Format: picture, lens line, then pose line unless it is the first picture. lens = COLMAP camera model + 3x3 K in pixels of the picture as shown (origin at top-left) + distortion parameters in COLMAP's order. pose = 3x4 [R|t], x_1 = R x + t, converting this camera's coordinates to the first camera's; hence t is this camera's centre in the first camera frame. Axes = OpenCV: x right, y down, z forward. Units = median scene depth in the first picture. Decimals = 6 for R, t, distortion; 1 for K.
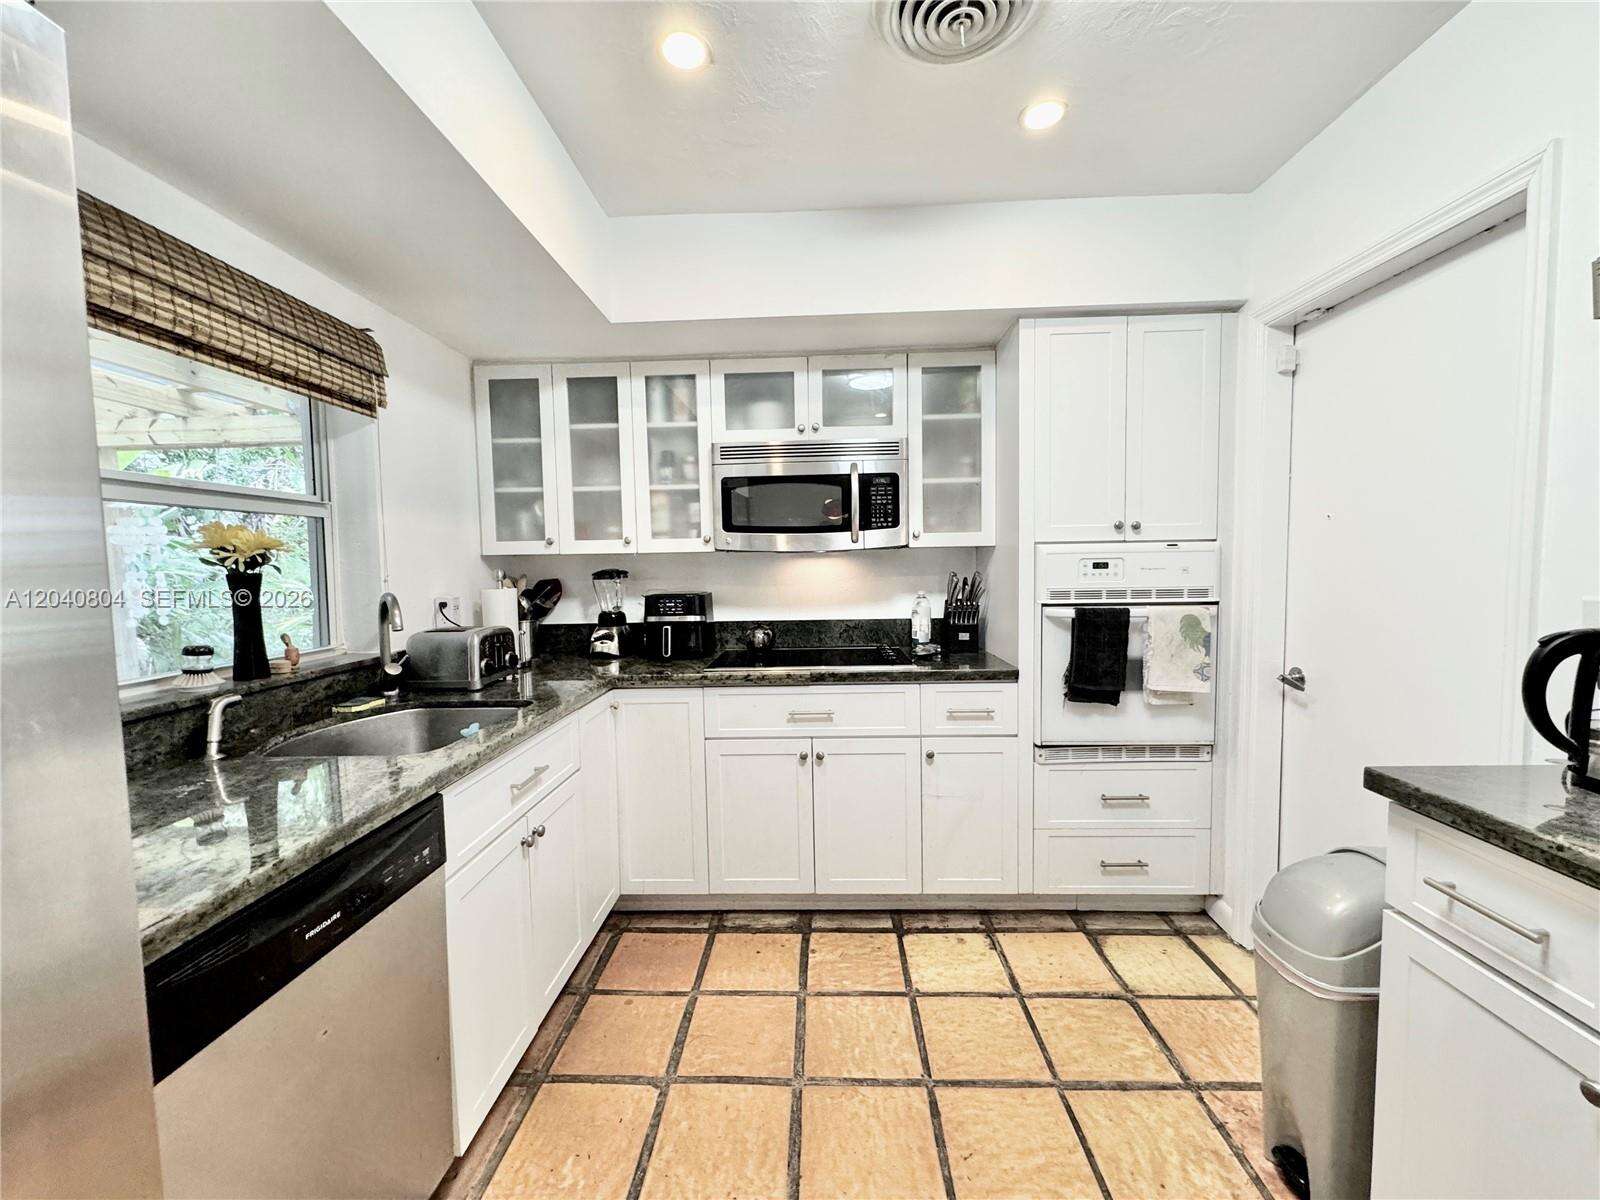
lens RADIAL K [[638.5, 0, 802.4], [0, 638.5, 599.8], [0, 0, 1]] dist [-0.003849, 0.000391]
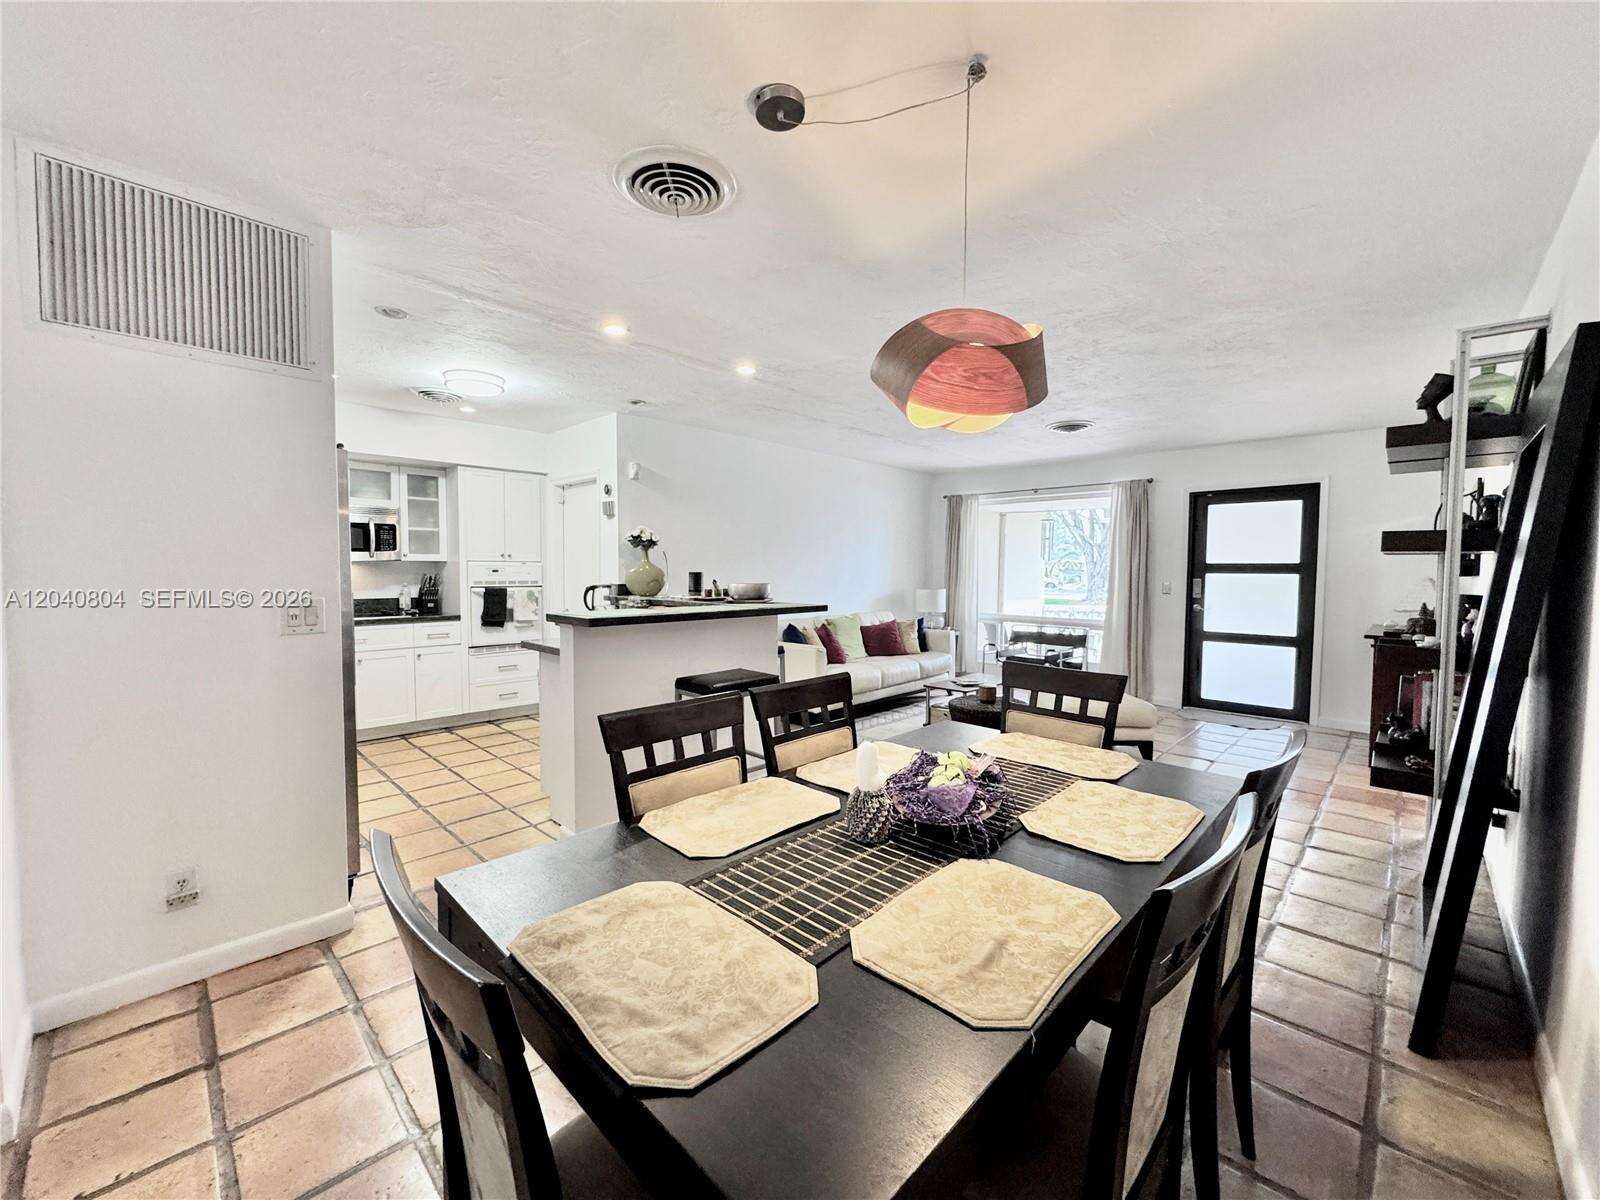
lens RADIAL K [[638.5, 0, 794.0], [0, 638.5, 602.0], [0, 0, 1]] dist [-0.003849, 0.000391]
pose [[0.672151, -0.016648, 0.740227, -0.556066], [0.026503, 0.999647, -0.001584, 0.096171], [-0.739940, 0.020683, 0.672355, -1.442294]]
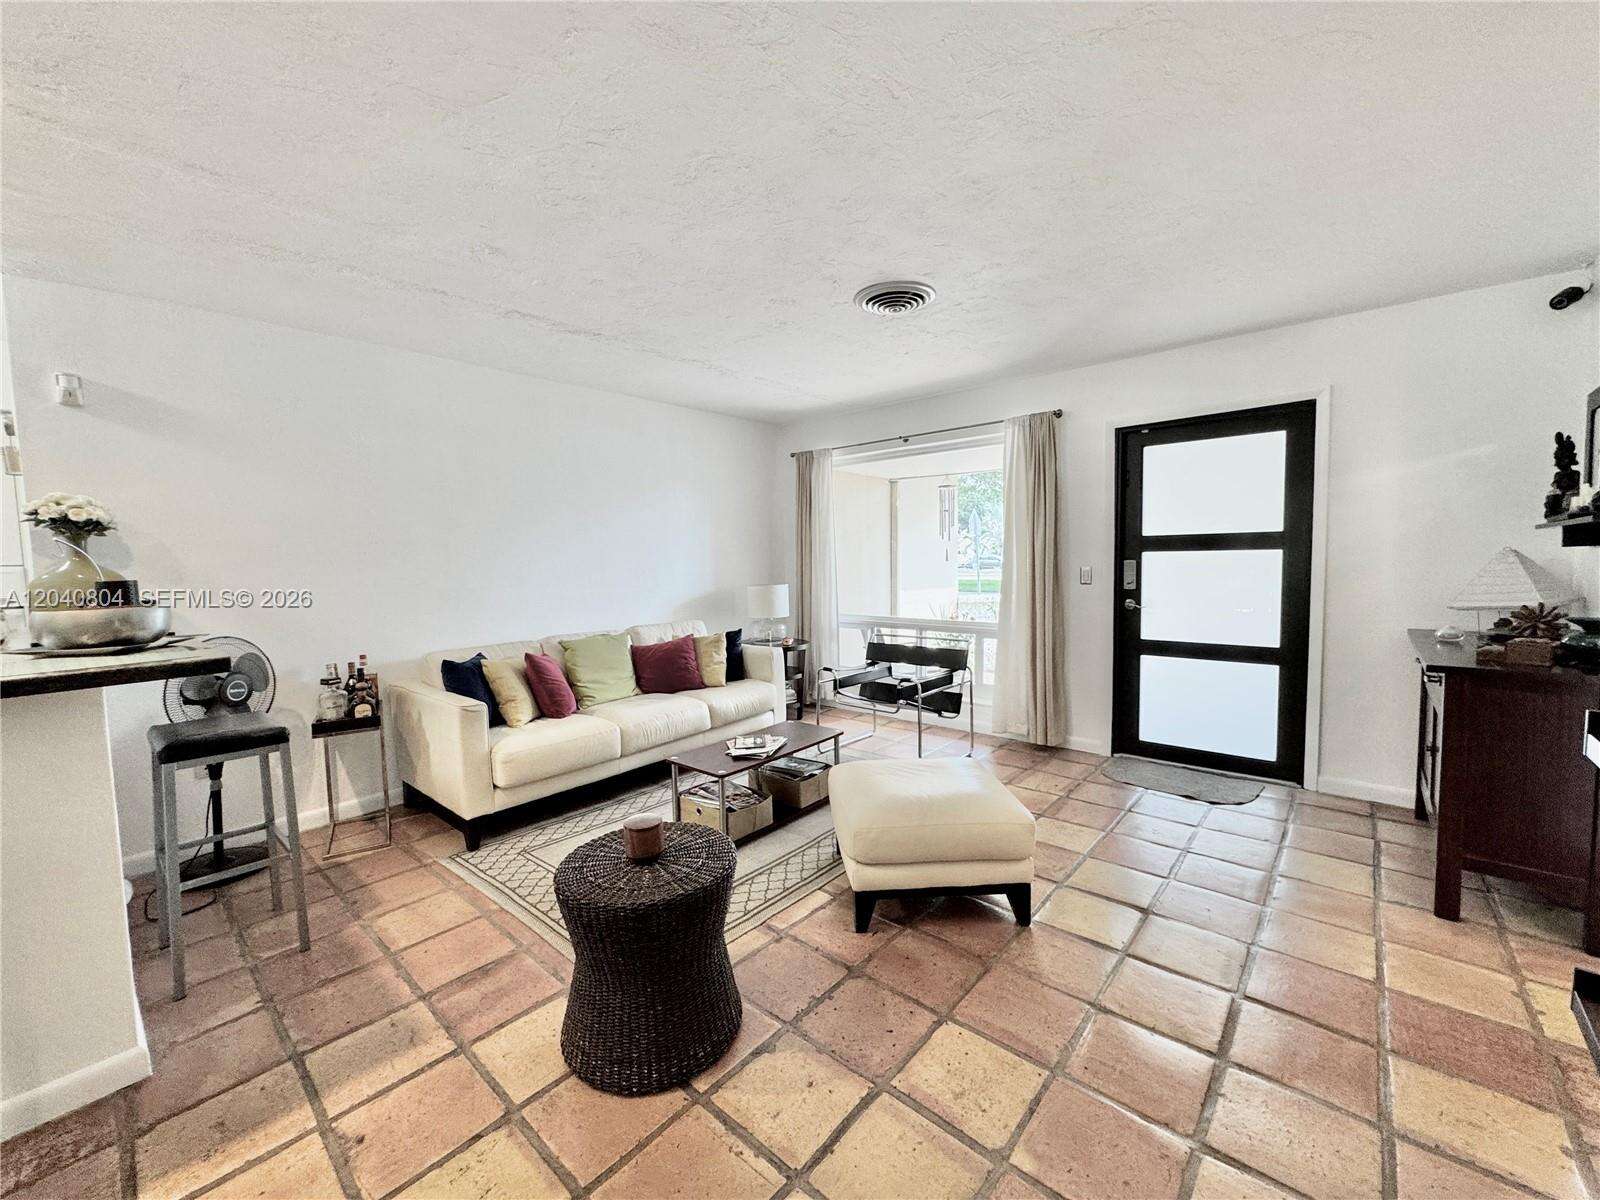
lens RADIAL K [[638.5, 0, 795.0], [0, 638.5, 598.9], [0, 0, 1]] dist [-0.003849, 0.000391]
pose [[0.632047, -0.052717, 0.773135, 0.620981], [0.058896, 0.998066, 0.019906, 0.056346], [-0.772689, 0.032953, 0.633929, -1.295093]]
